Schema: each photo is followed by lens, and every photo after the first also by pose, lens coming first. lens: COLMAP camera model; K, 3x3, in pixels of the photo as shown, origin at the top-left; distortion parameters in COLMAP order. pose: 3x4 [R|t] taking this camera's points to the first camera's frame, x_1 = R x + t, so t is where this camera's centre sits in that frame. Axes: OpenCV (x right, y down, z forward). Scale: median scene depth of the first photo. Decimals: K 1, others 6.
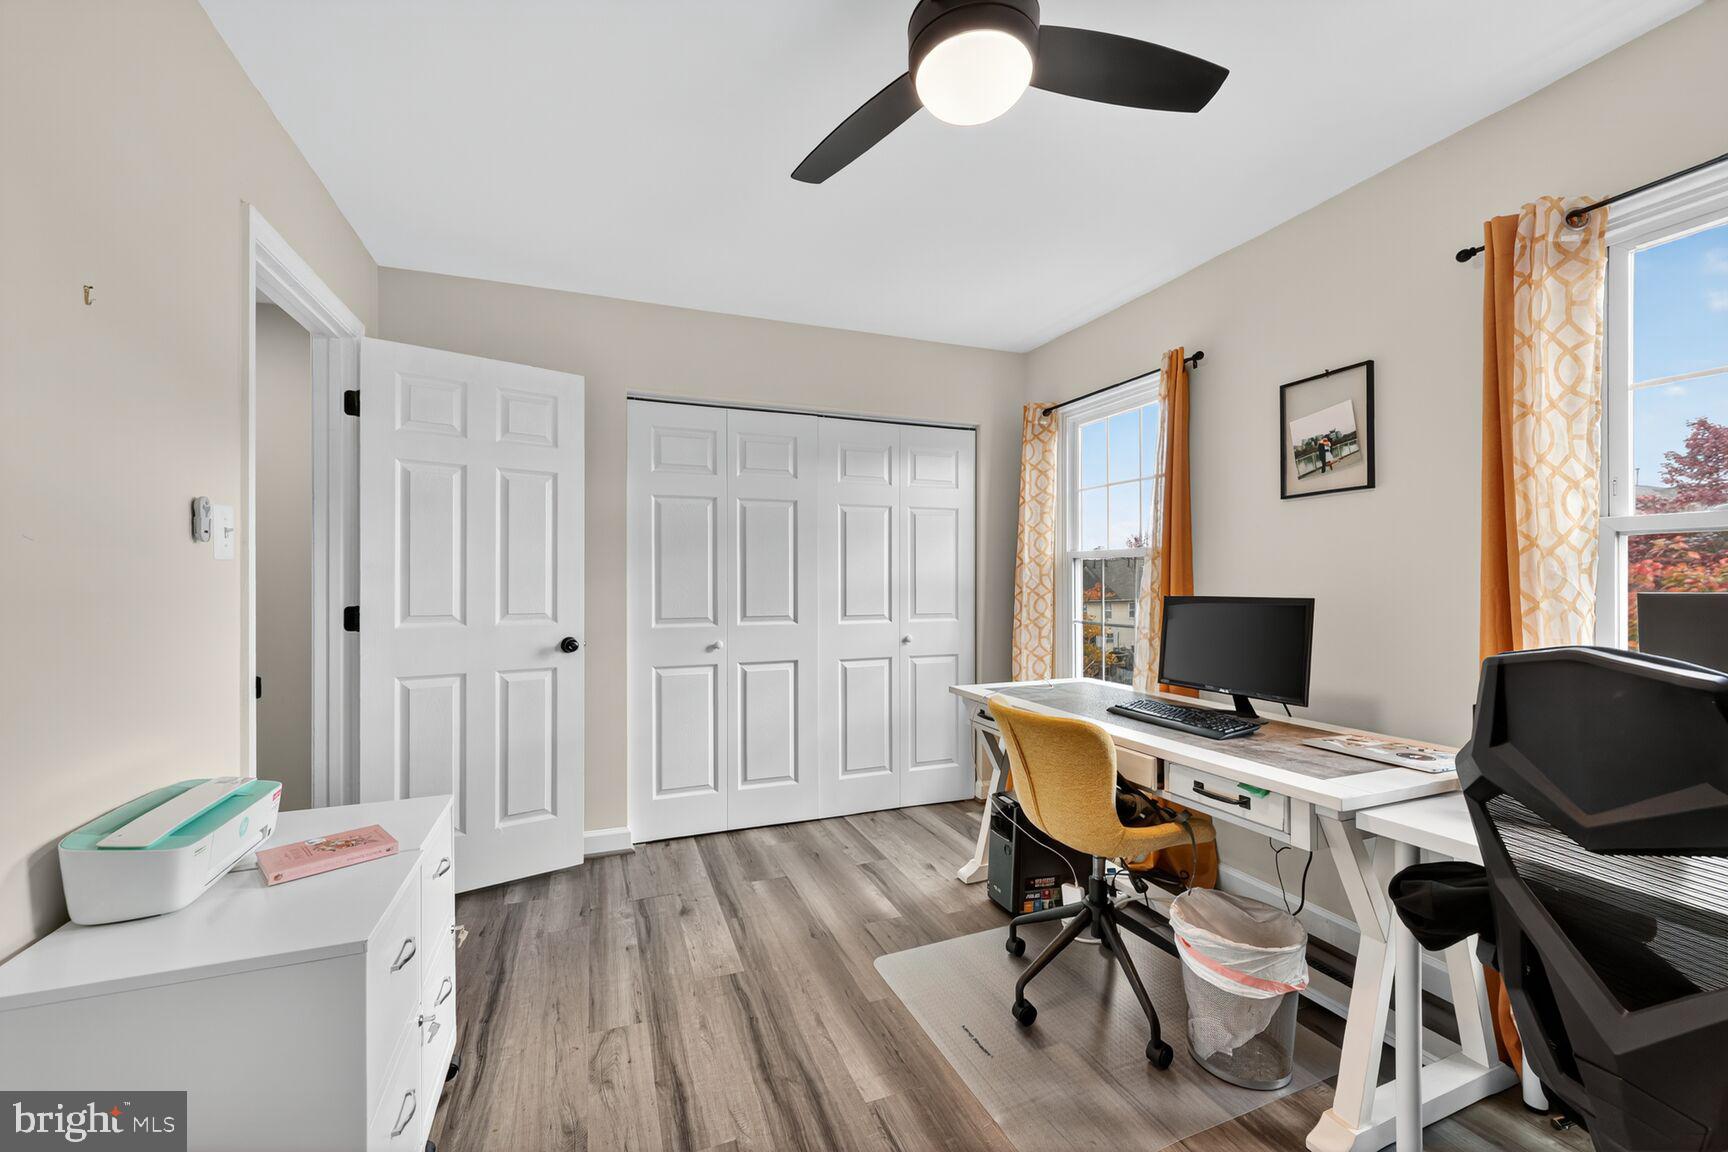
lens RADIAL K [[679.9, 0, 852.3], [0, 679.9, 579.6], [0, 0, 1]] dist [-0.000022, -0.000407]
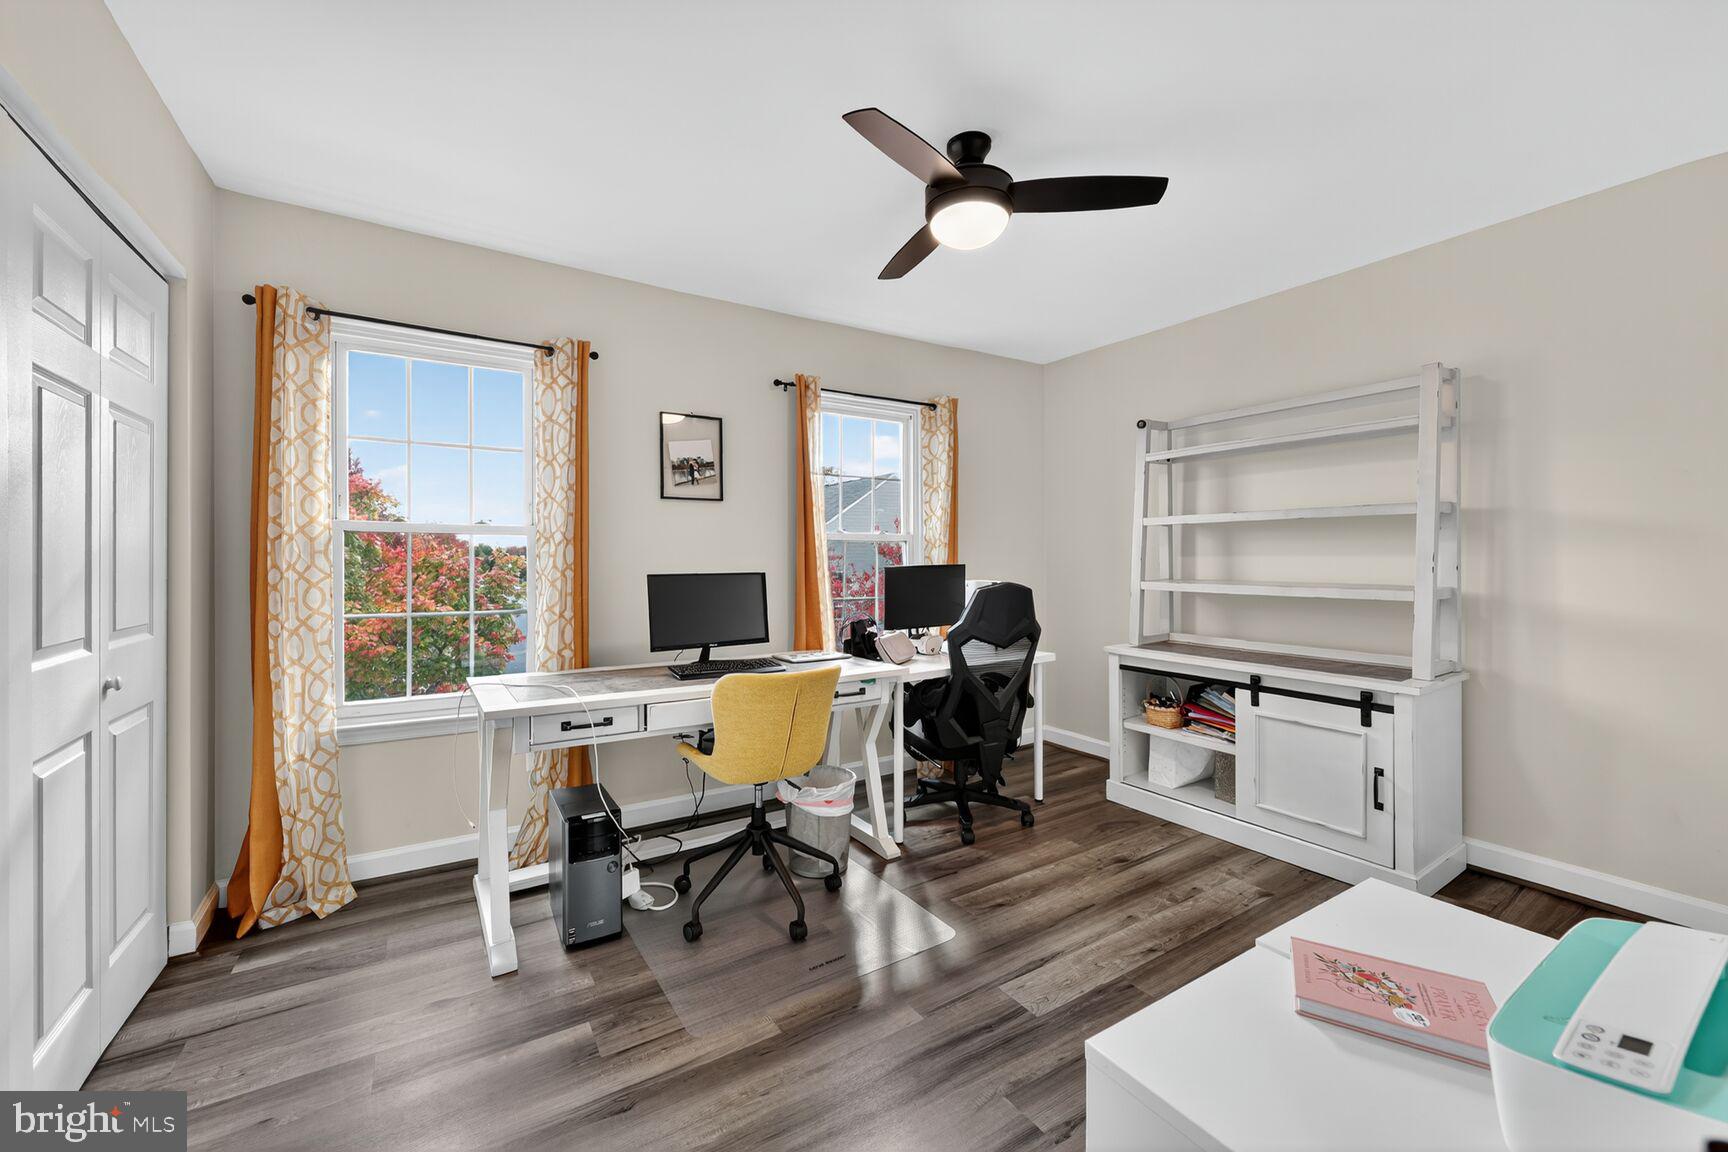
lens RADIAL K [[679.9, 0, 851.6], [0, 679.9, 565.7], [0, 0, 1]] dist [-0.000022, -0.000407]
pose [[-0.188218, -0.001386, 0.982126, -0.750772], [0.000977, 0.999998, 0.001599, 0.008450], [-0.982127, 0.001261, -0.188216, 0.934607]]
